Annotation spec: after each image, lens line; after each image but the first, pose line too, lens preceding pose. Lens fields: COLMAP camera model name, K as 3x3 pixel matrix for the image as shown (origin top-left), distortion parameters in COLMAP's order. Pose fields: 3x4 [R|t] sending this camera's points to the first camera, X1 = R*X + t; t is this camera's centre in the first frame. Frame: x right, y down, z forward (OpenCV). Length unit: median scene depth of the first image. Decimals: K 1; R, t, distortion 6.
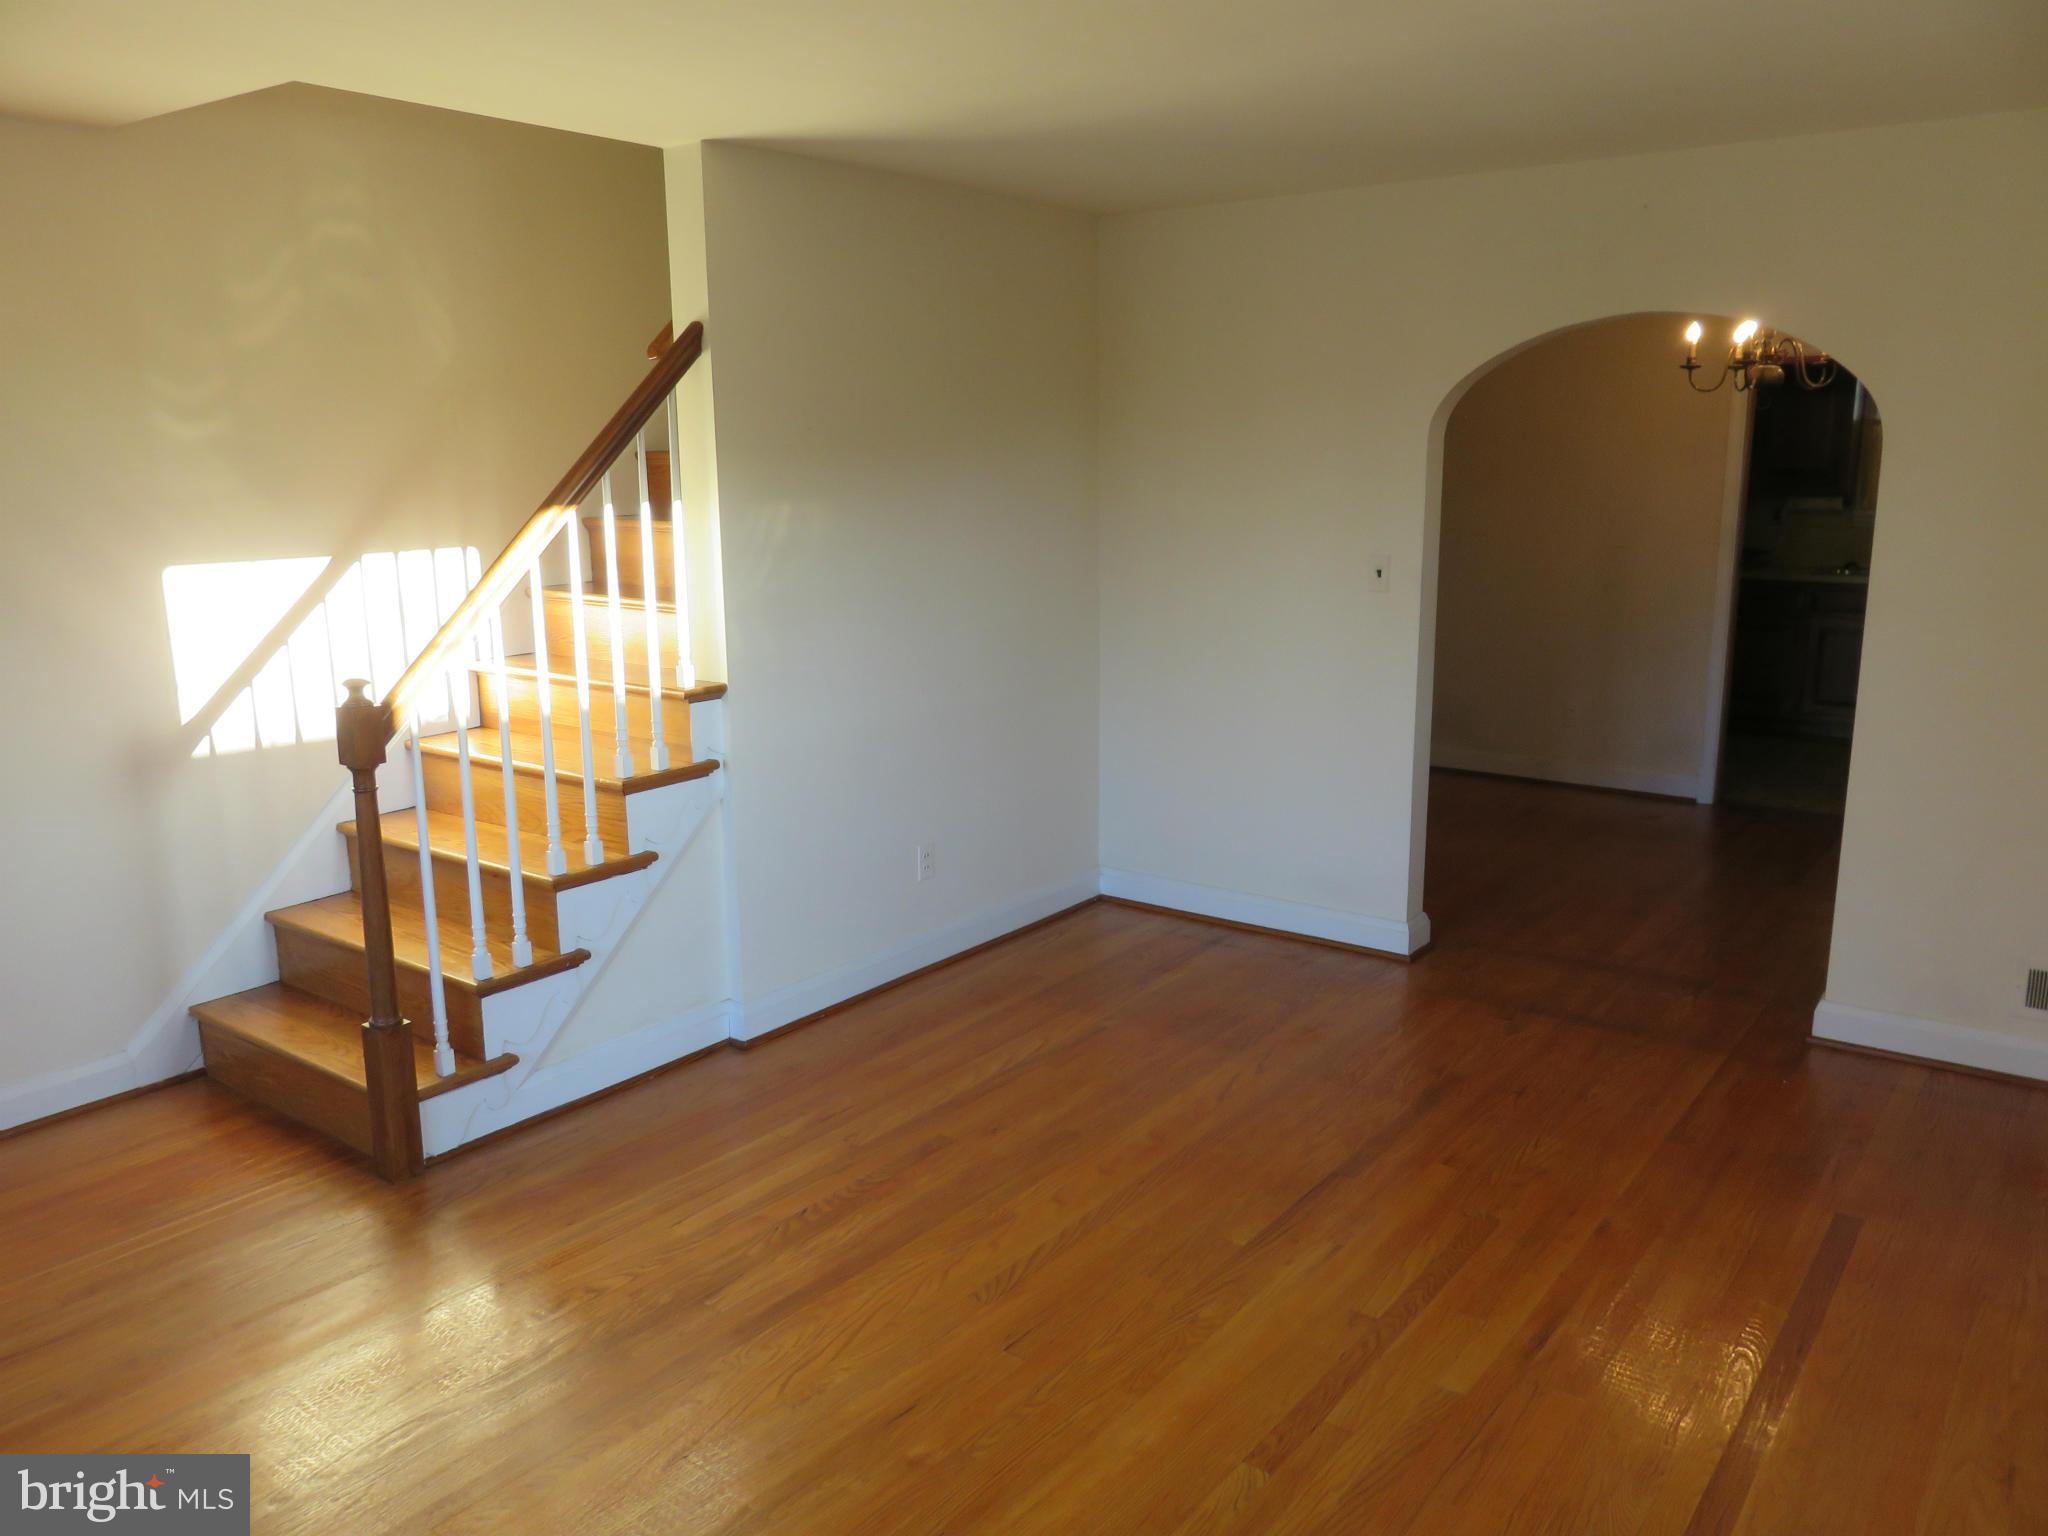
lens RADIAL K [[1551.0, 0, 1049.8], [0, 1551.0, 770.5], [0, 0, 1]] dist [0.006110, 0.001911]
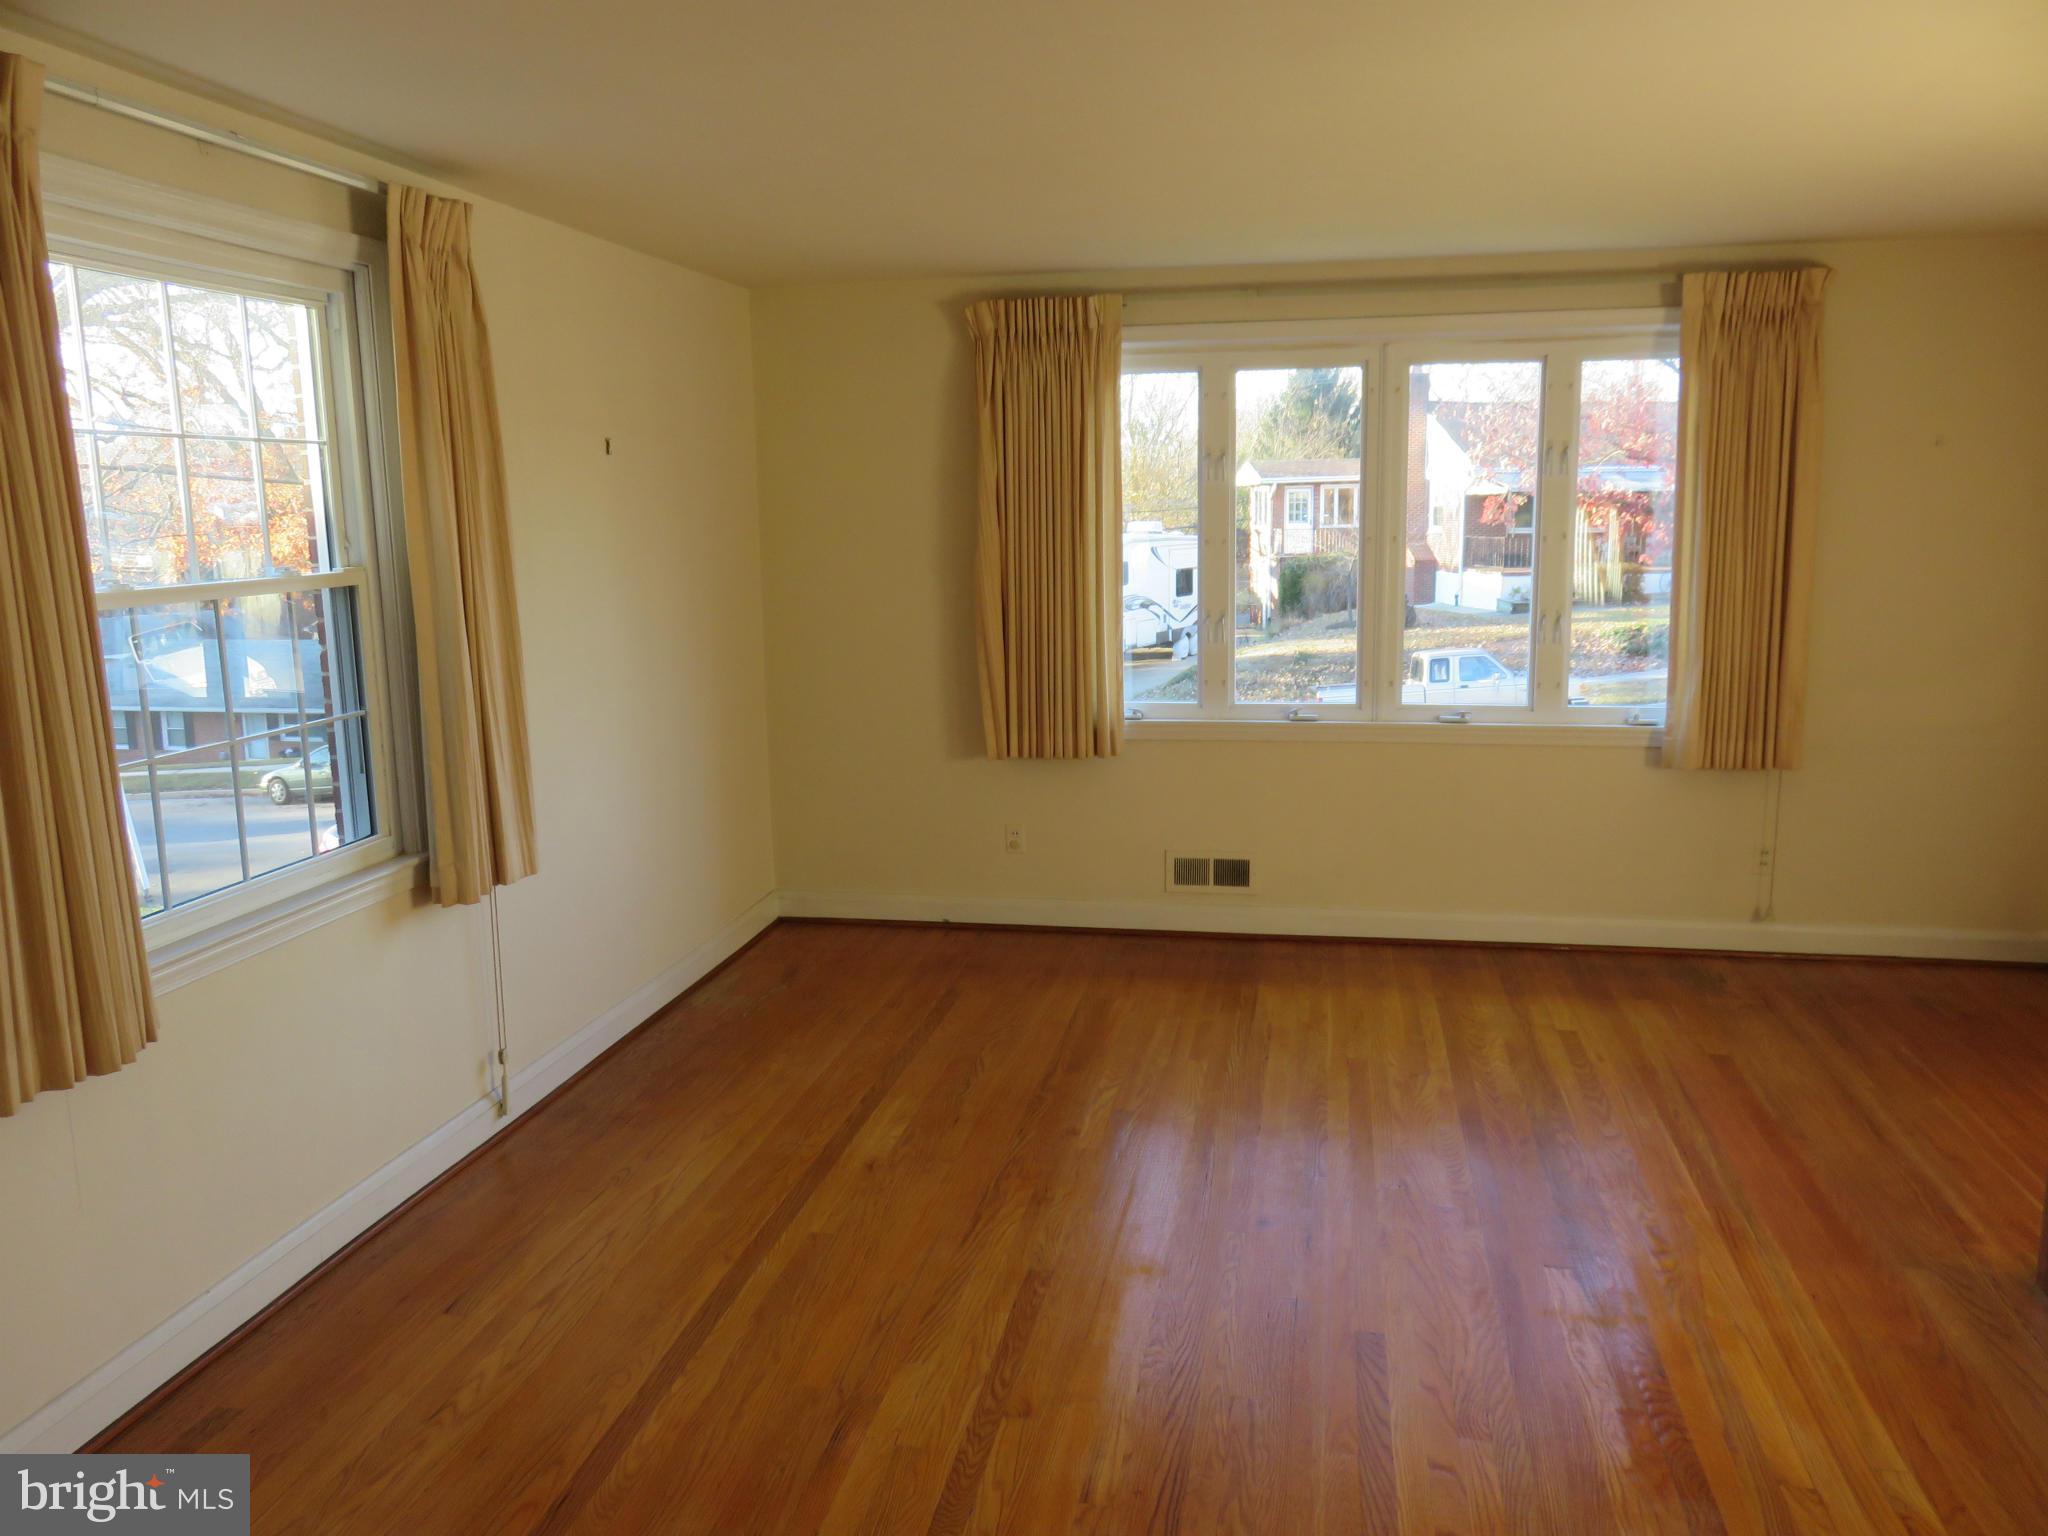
lens RADIAL K [[1538.4, 0, 1024.0], [0, 1538.4, 768.0], [0, 0, 1]] dist [-0.014932, 0.009764]
pose [[-0.904751, 0.089533, -0.416425, 0.493245], [-0.074089, 0.929674, 0.360855, -0.313087], [0.419449, 0.357336, -0.834490, 1.464996]]
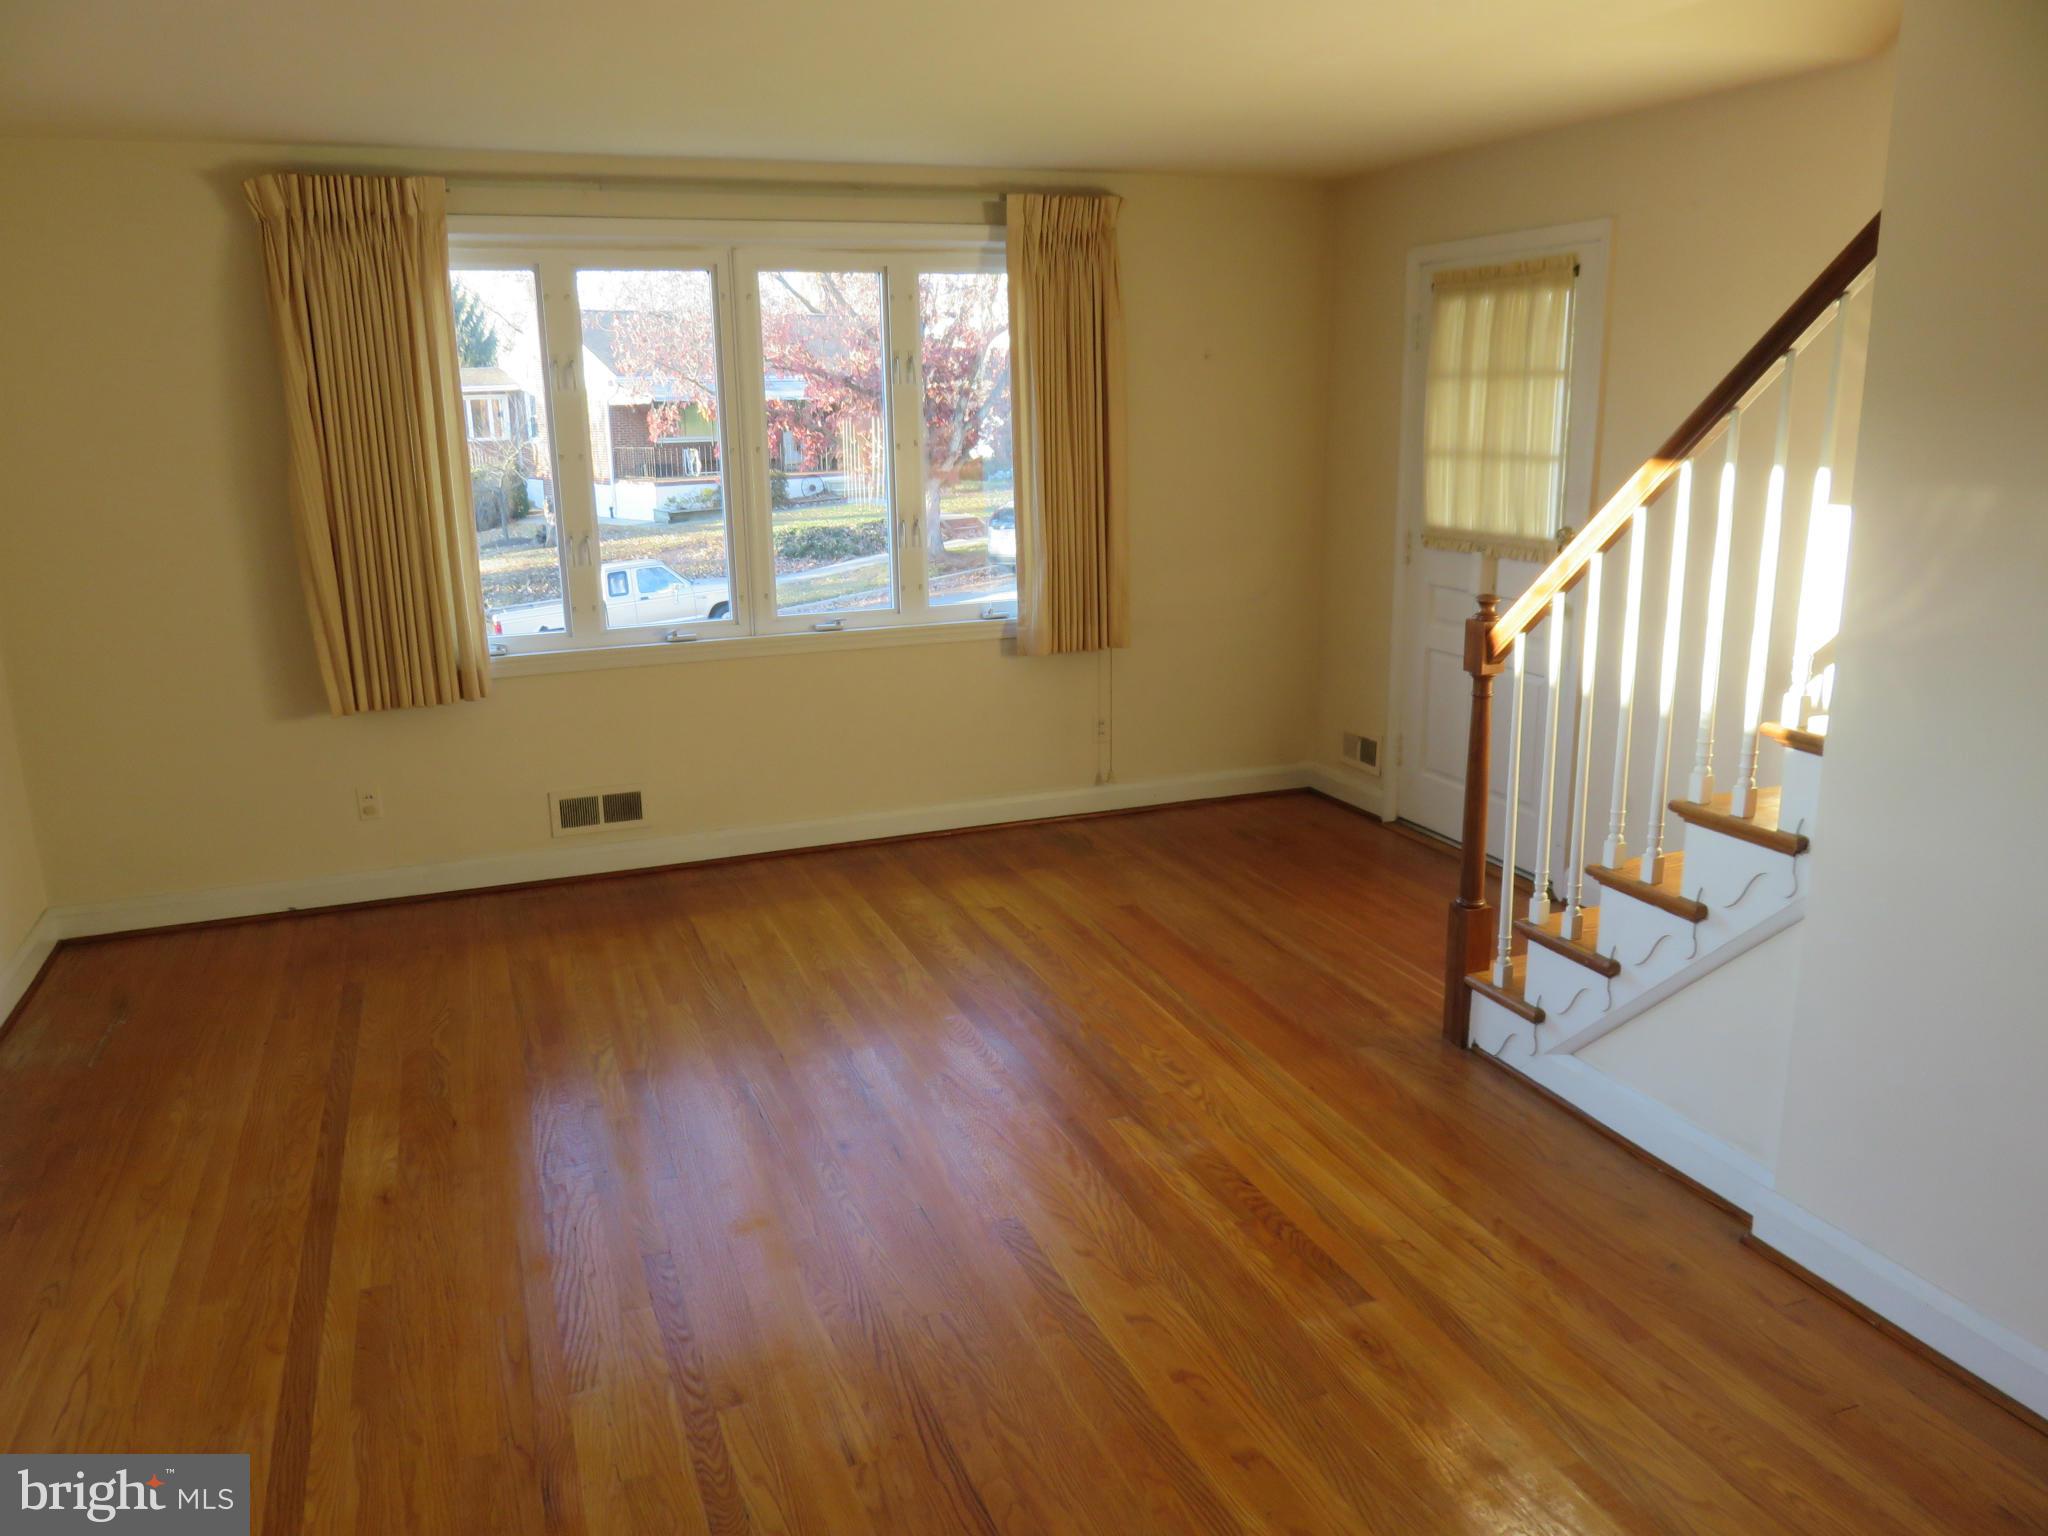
lens RADIAL K [[1538.4, 0, 1024.0], [0, 1538.4, 768.0], [0, 0, 1]] dist [-0.014932, 0.009764]
pose [[-0.545928, 0.210829, -0.810873, 0.660714], [-0.159779, 0.923862, 0.347779, -0.276380], [0.822456, 0.319423, -0.470675, 1.277759]]
